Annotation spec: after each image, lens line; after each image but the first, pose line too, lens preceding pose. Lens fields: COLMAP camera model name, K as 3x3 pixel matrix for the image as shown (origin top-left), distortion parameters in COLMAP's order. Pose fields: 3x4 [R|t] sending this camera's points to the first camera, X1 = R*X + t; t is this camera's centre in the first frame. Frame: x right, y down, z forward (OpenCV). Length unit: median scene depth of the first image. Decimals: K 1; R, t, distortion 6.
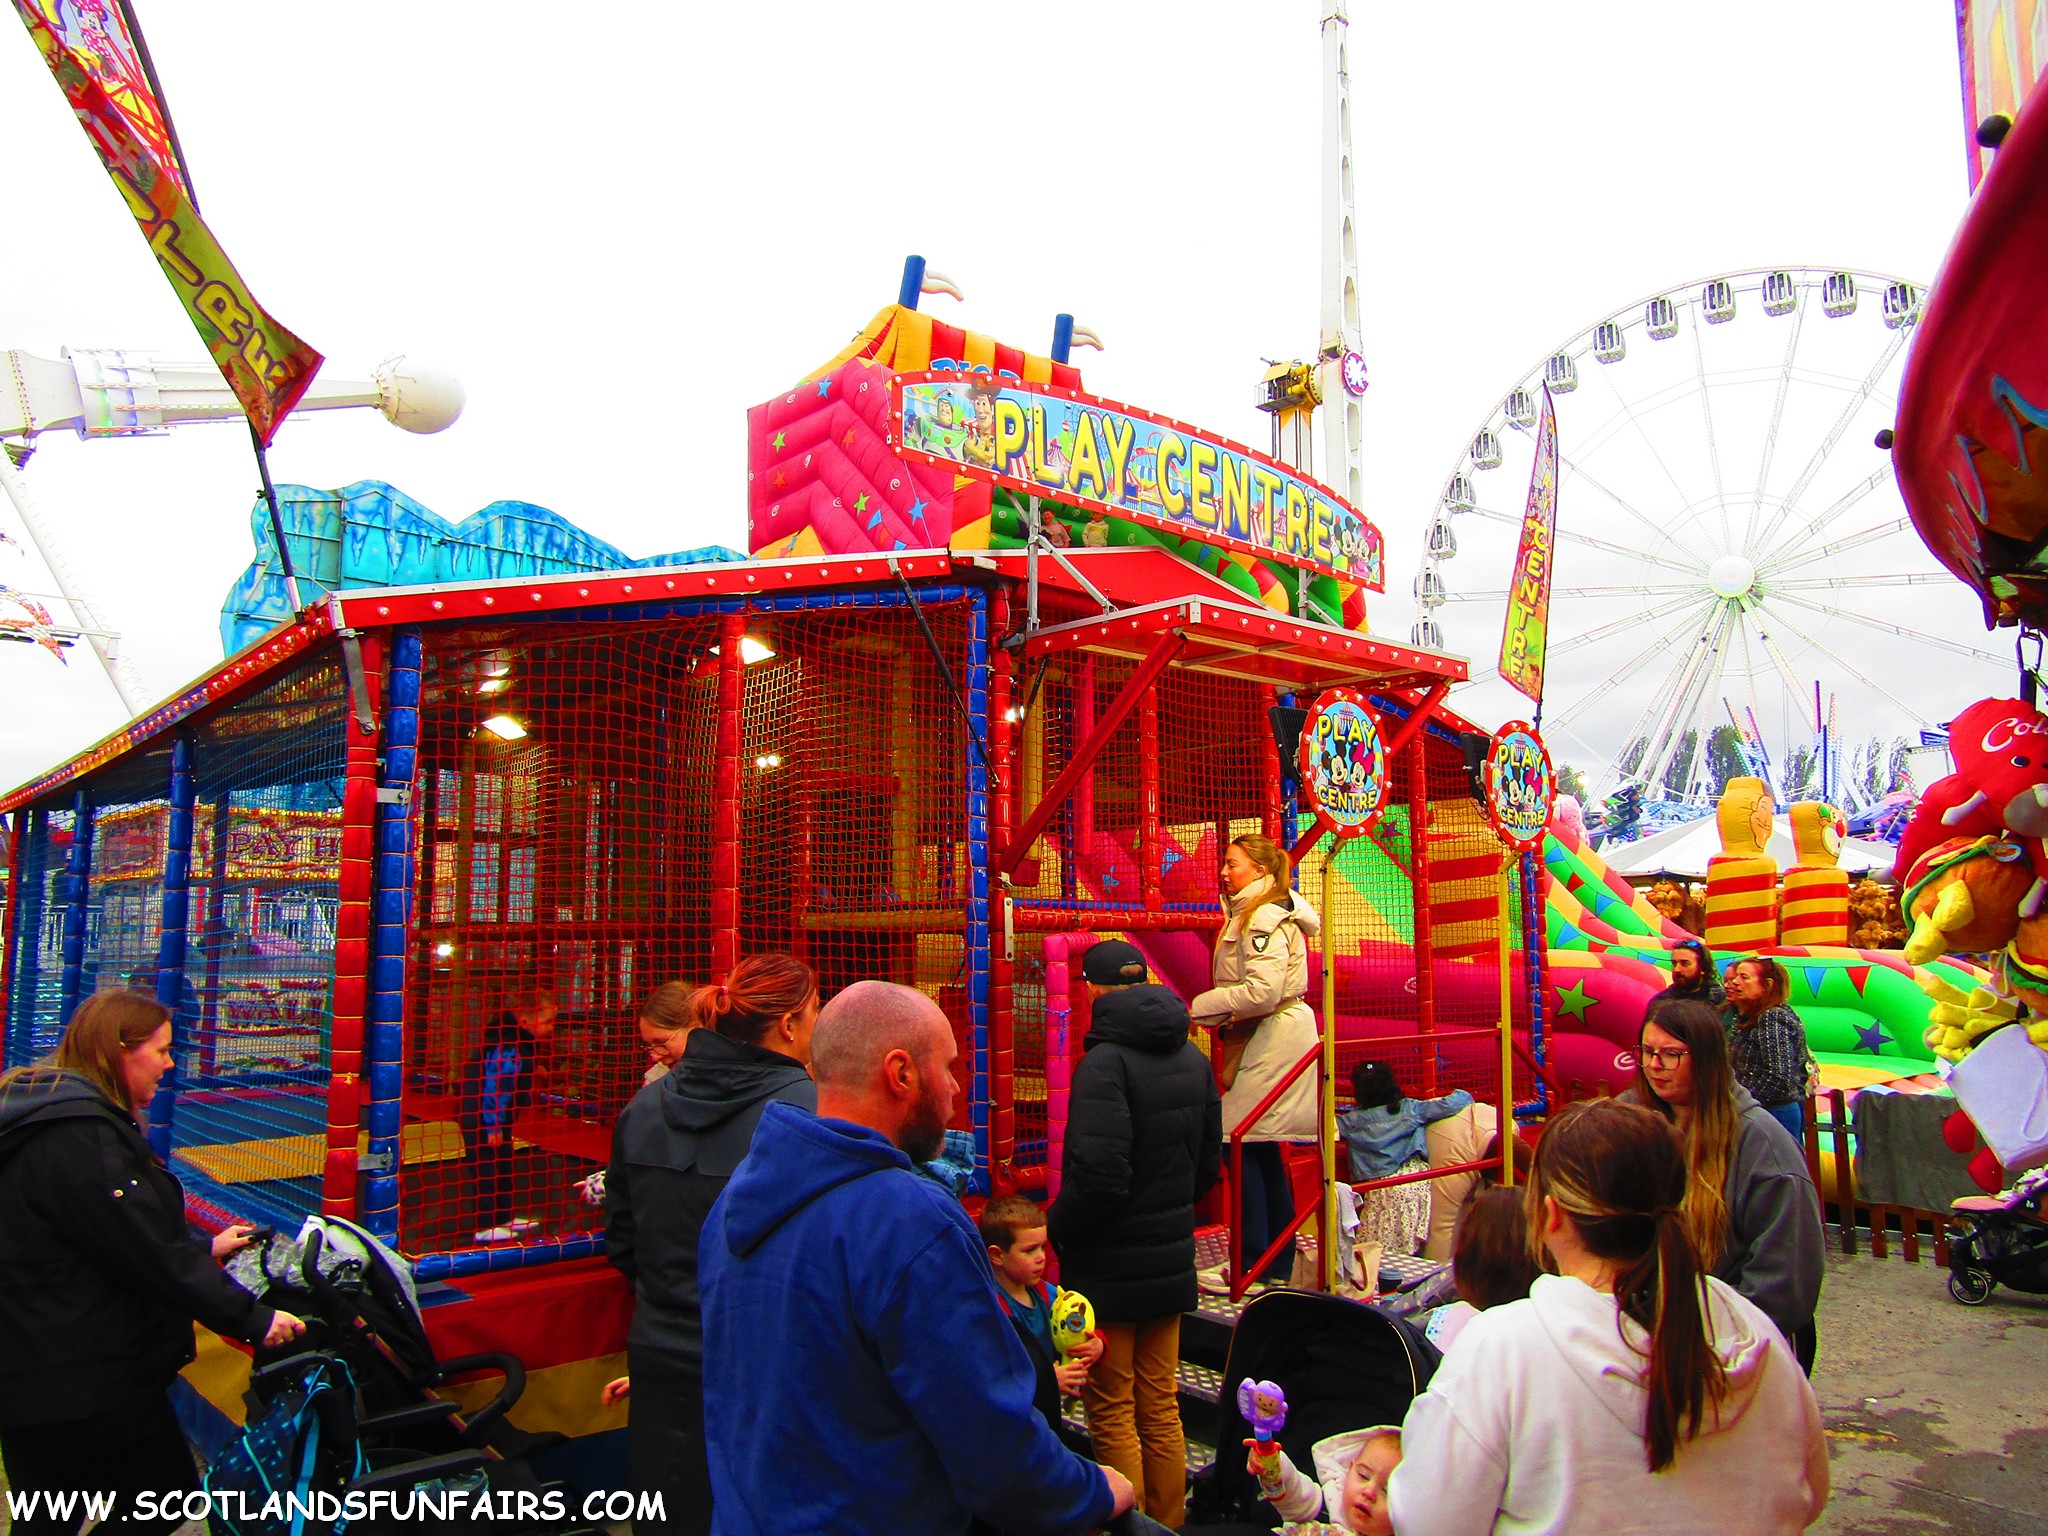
lens RADIAL K [[1443.9, 0, 1026.7], [0, 1443.9, 761.7], [0, 0, 1]] dist [0.002851, -0.004394]
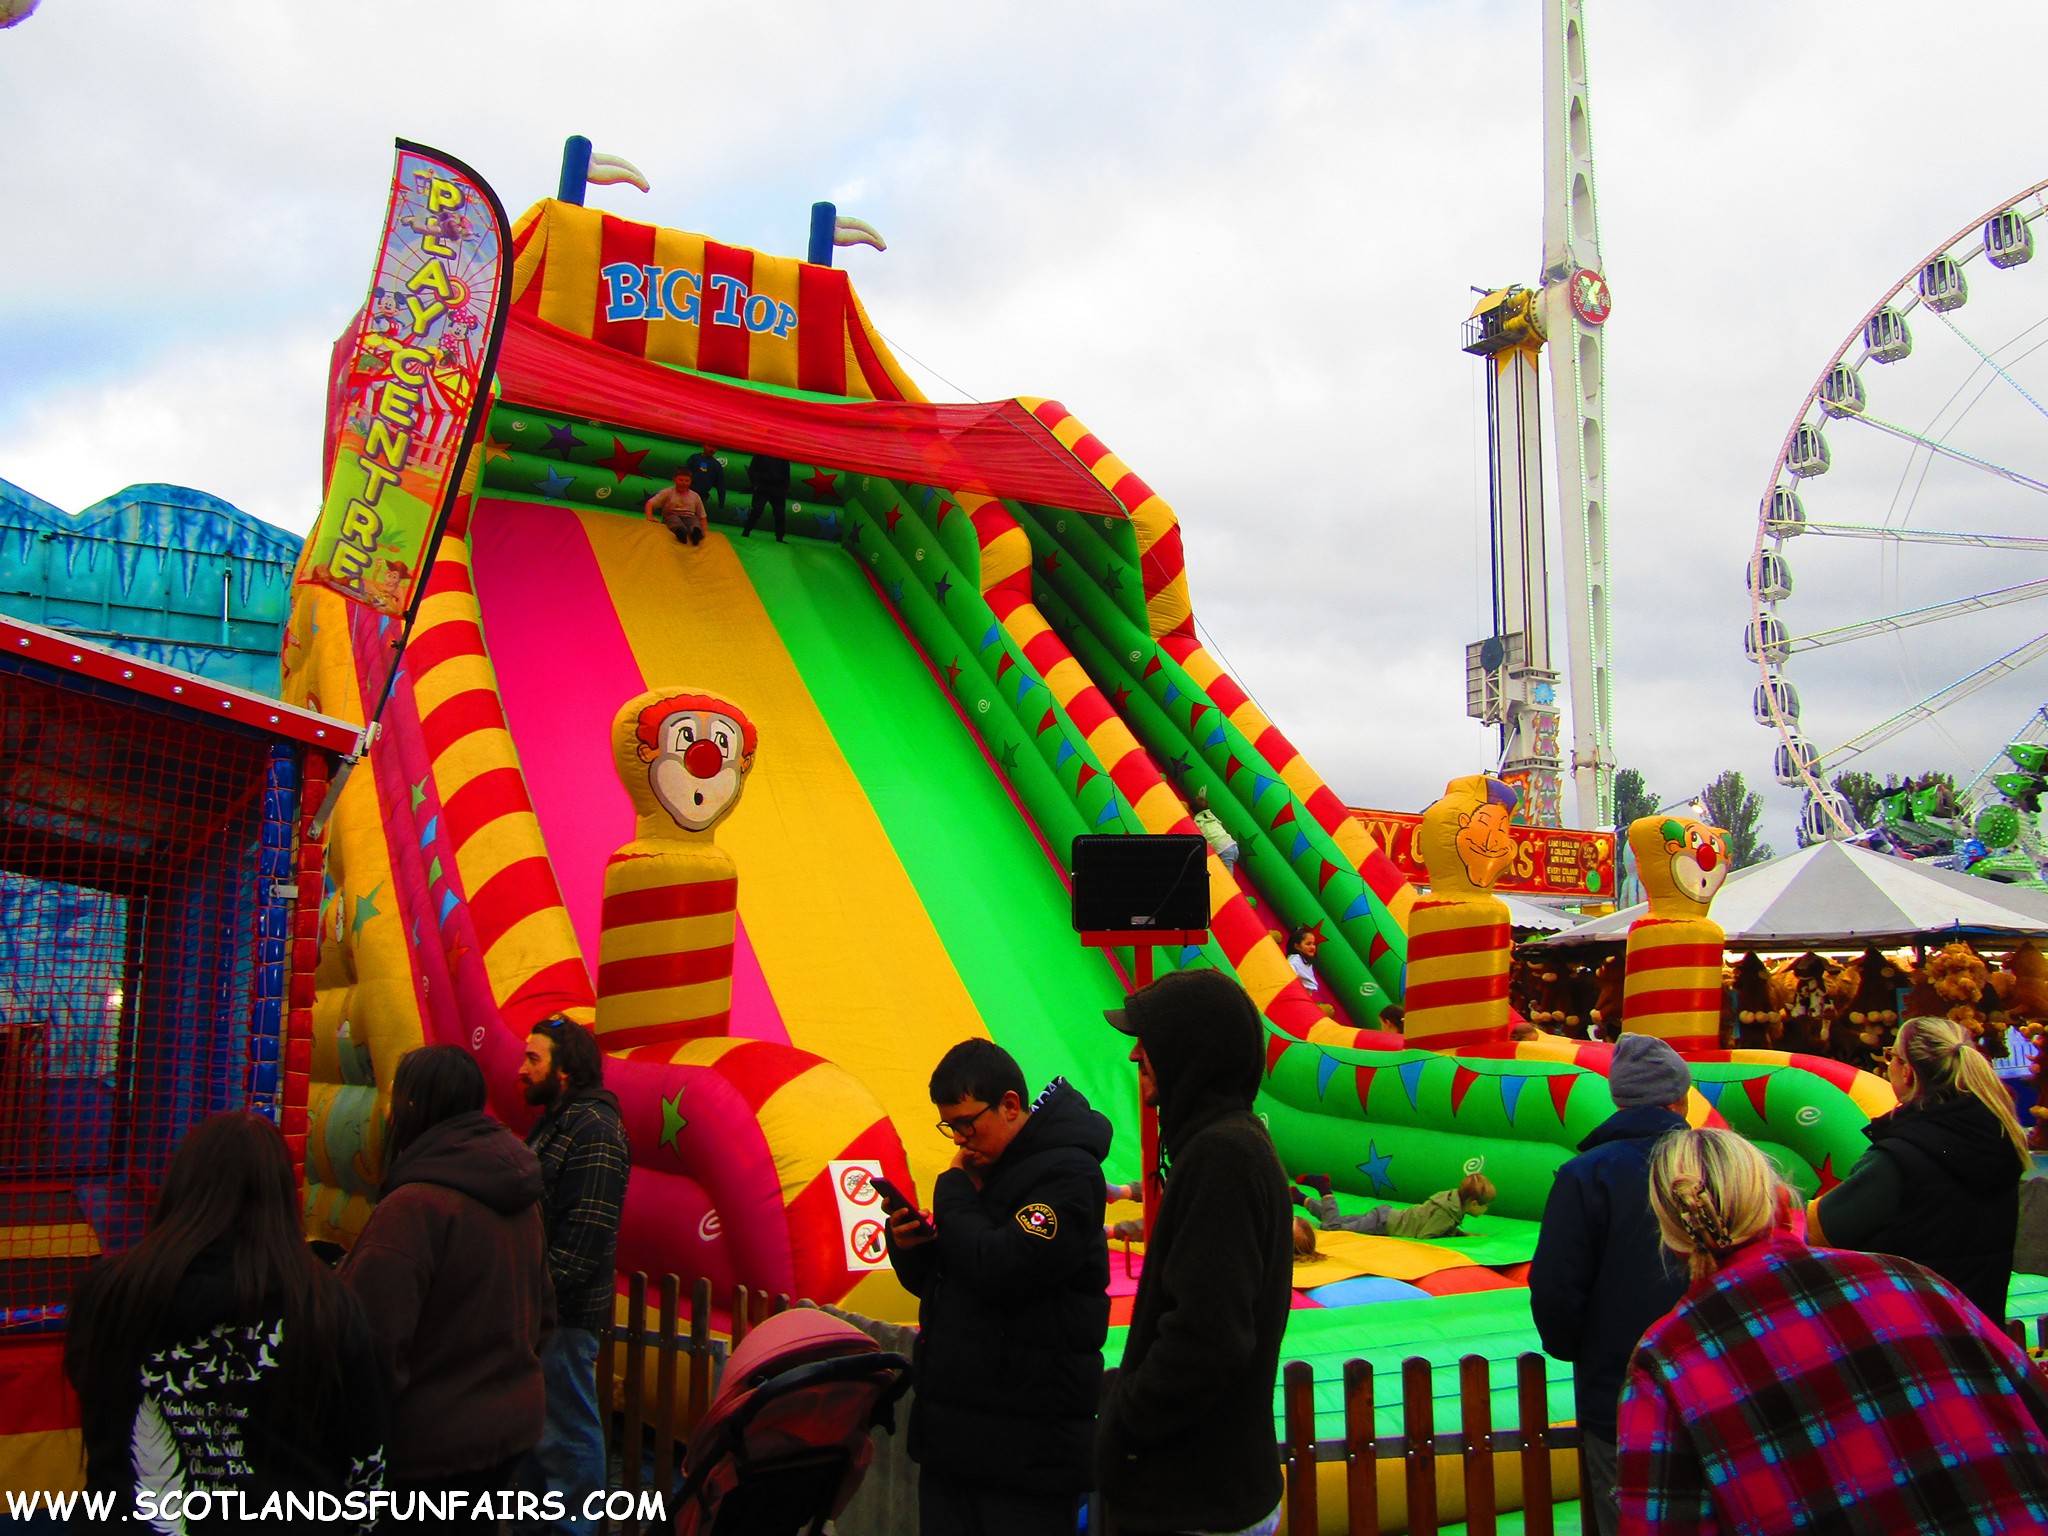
lens RADIAL K [[1747.2, 0, 1021.1], [0, 1747.2, 767.2], [0, 0, 1]] dist [0.001398, 0.011776]
pose [[0.984076, -0.023218, -0.176226, 0.099465], [0.017895, 0.999336, -0.031737, 0.006136], [0.176846, 0.028078, 0.983838, 0.043425]]
